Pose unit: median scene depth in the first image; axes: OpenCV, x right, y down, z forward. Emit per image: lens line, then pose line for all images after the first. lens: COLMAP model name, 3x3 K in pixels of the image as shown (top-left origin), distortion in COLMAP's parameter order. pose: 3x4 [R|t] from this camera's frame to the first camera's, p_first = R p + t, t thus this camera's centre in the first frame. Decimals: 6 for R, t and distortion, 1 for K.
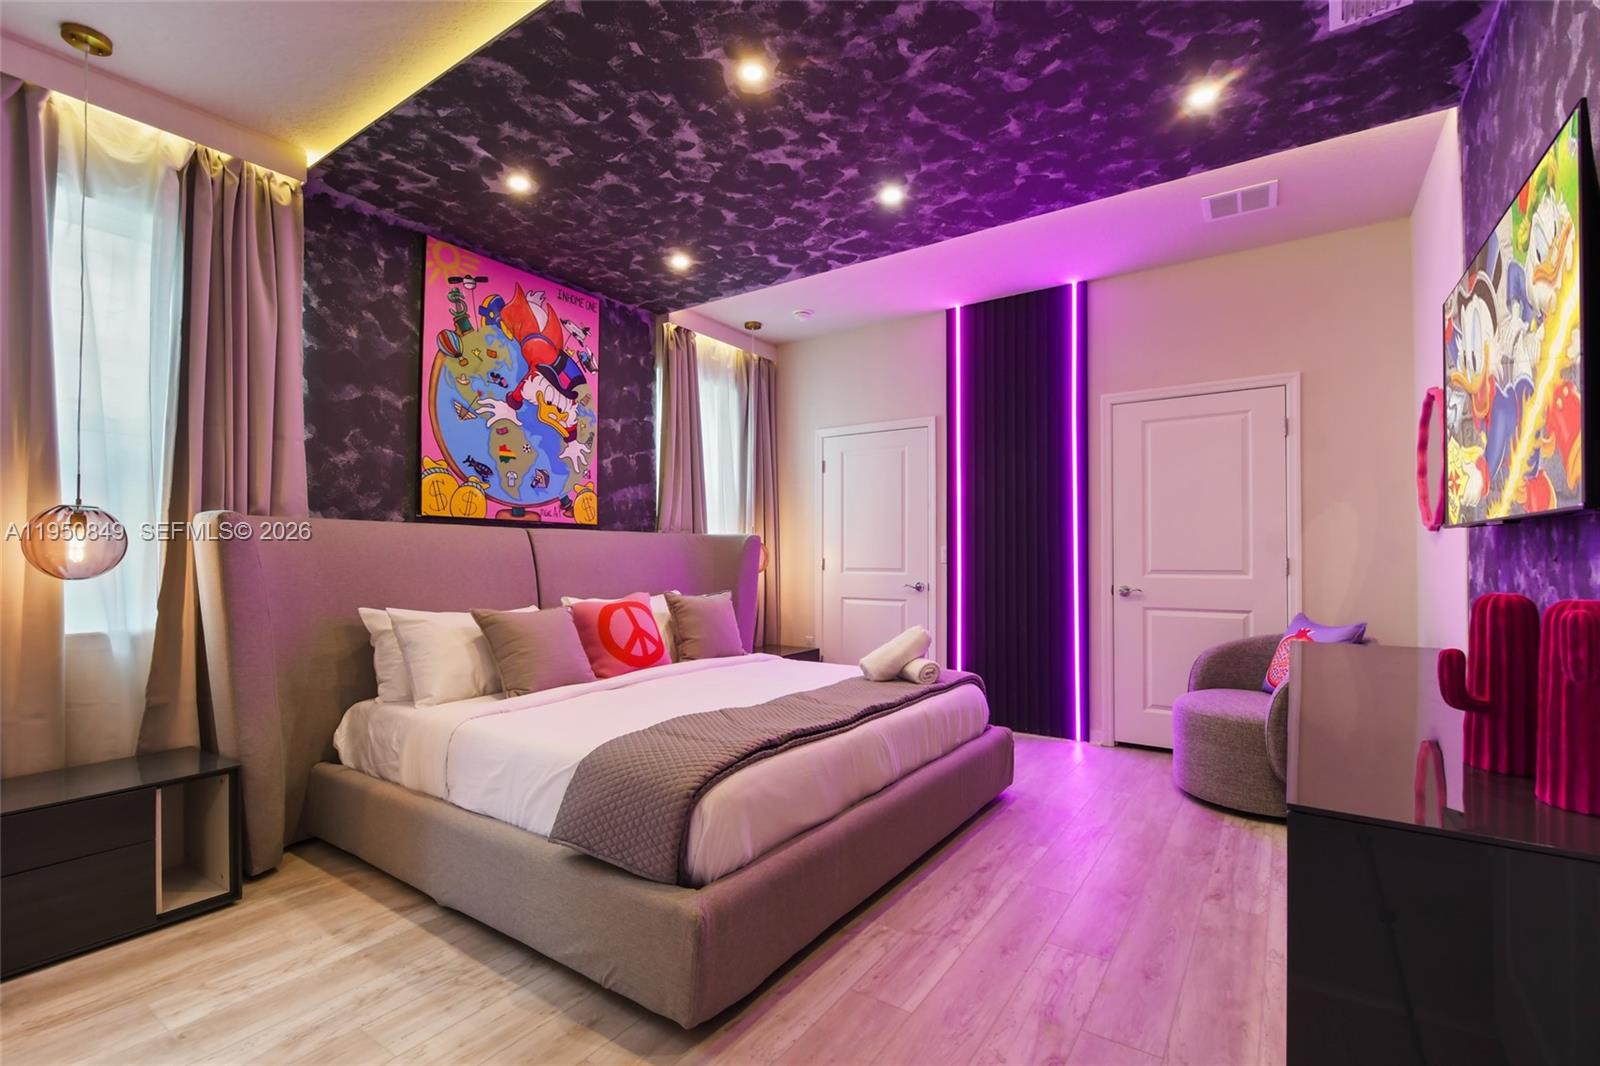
lens RADIAL K [[713.4, 0, 797.9], [0, 713.4, 552.0], [0, 0, 1]] dist [0.003610, -0.009562]
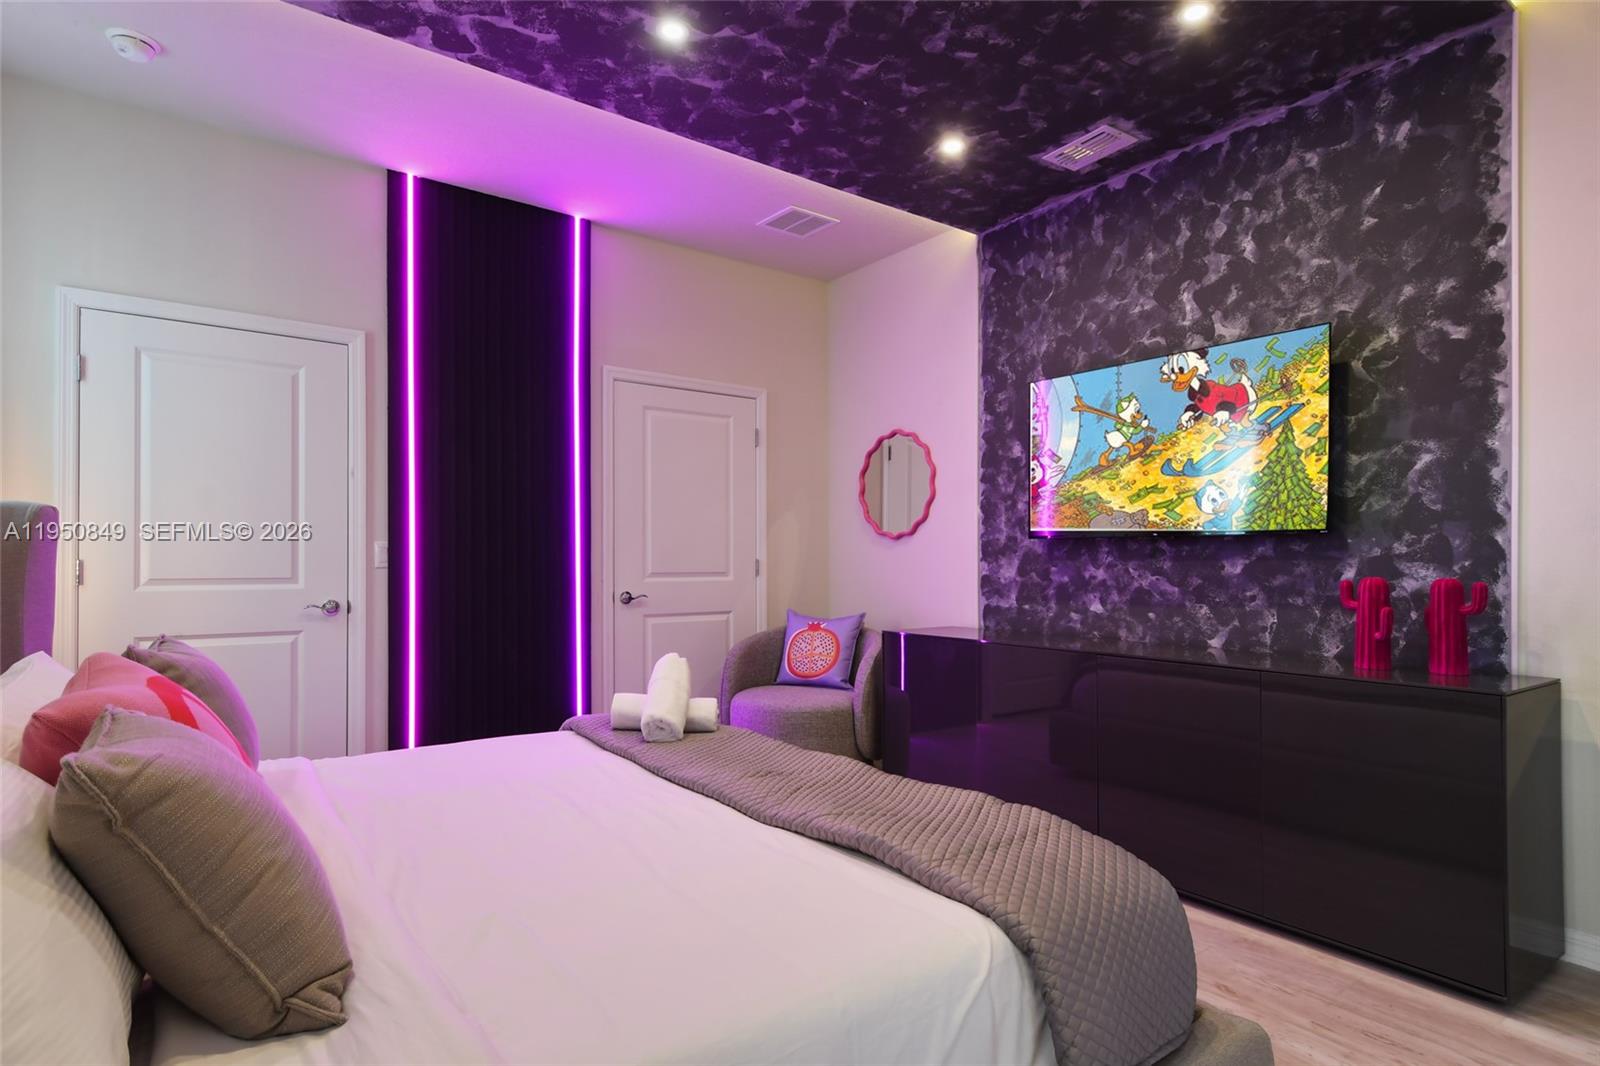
lens RADIAL K [[846.5, 0, 801.2], [0, 846.5, 552.8], [0, 0, 1]] dist [0.010028, -0.000810]
pose [[0.324950, 0.004396, 0.945721, -0.443256], [-0.011109, 0.999938, -0.000831, -0.001381], [-0.945666, -0.010236, 0.324979, 0.458581]]
